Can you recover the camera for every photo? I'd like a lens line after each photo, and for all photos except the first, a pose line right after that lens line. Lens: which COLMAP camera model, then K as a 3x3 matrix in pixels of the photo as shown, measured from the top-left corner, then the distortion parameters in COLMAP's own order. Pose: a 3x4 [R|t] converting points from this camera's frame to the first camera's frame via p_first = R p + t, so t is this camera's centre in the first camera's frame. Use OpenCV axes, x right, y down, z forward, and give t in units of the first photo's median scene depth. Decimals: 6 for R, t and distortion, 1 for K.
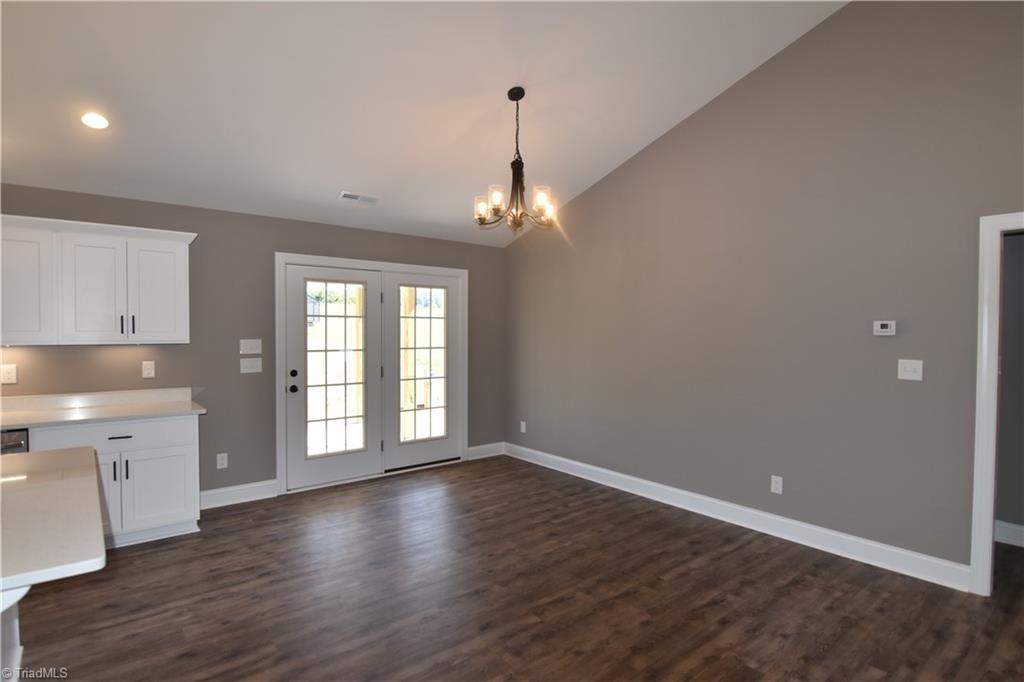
lens RADIAL K [[533.4, 0, 515.7], [0, 533.4, 342.8], [0, 0, 1]] dist [-0.018795, -0.002064]
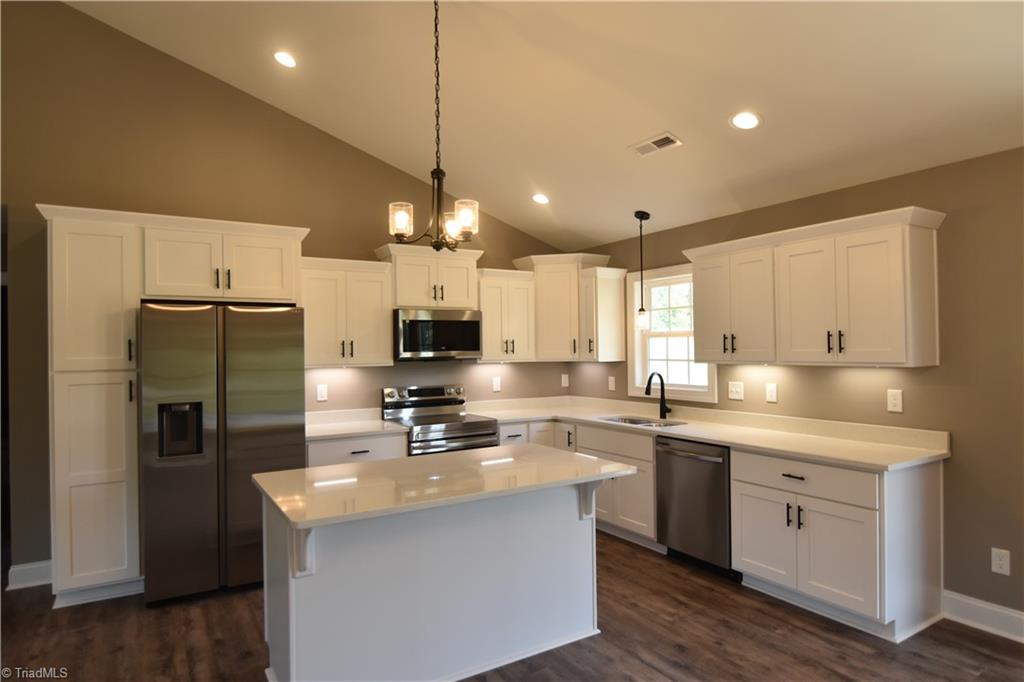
lens RADIAL K [[612.4, 0, 528.4], [0, 612.4, 342.9], [0, 0, 1]] dist [-0.003735, -0.015203]
pose [[-0.138016, -0.012837, -0.990347, 0.302369], [-0.014521, 0.999835, -0.010937, -0.018435], [0.990324, 0.012871, -0.138179, 0.779915]]
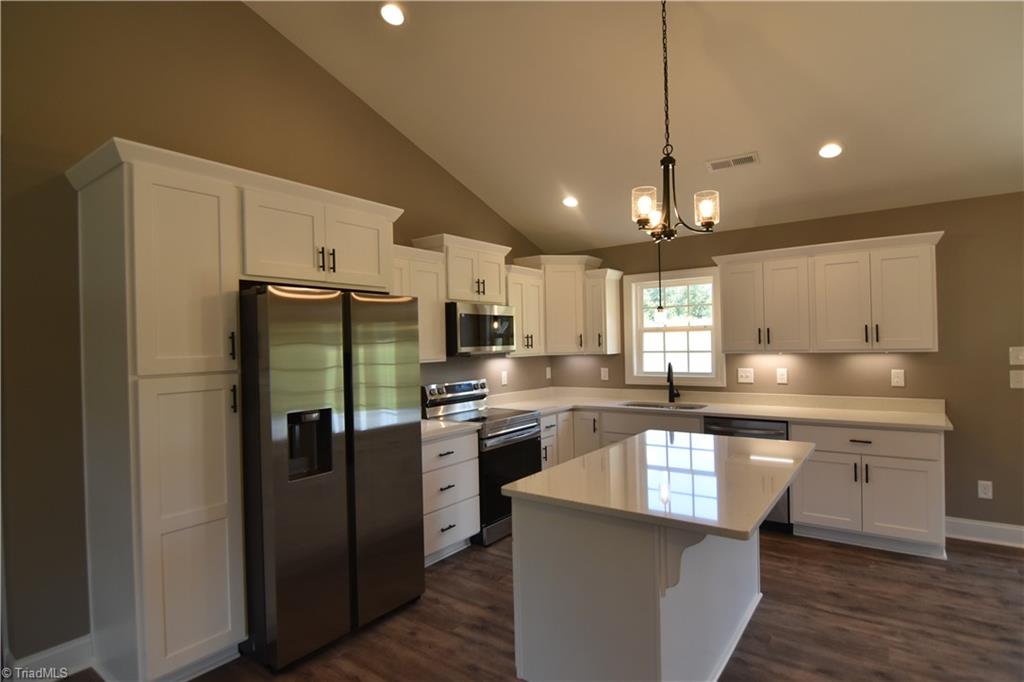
lens RADIAL K [[533.4, 0, 515.7], [0, 533.4, 342.8], [0, 0, 1]] dist [-0.018795, -0.002064]
pose [[0.247816, -0.012029, -0.968732, 0.110297], [-0.002020, 0.999914, -0.012933, -0.001494], [0.968805, 0.005162, 0.247771, 0.080535]]
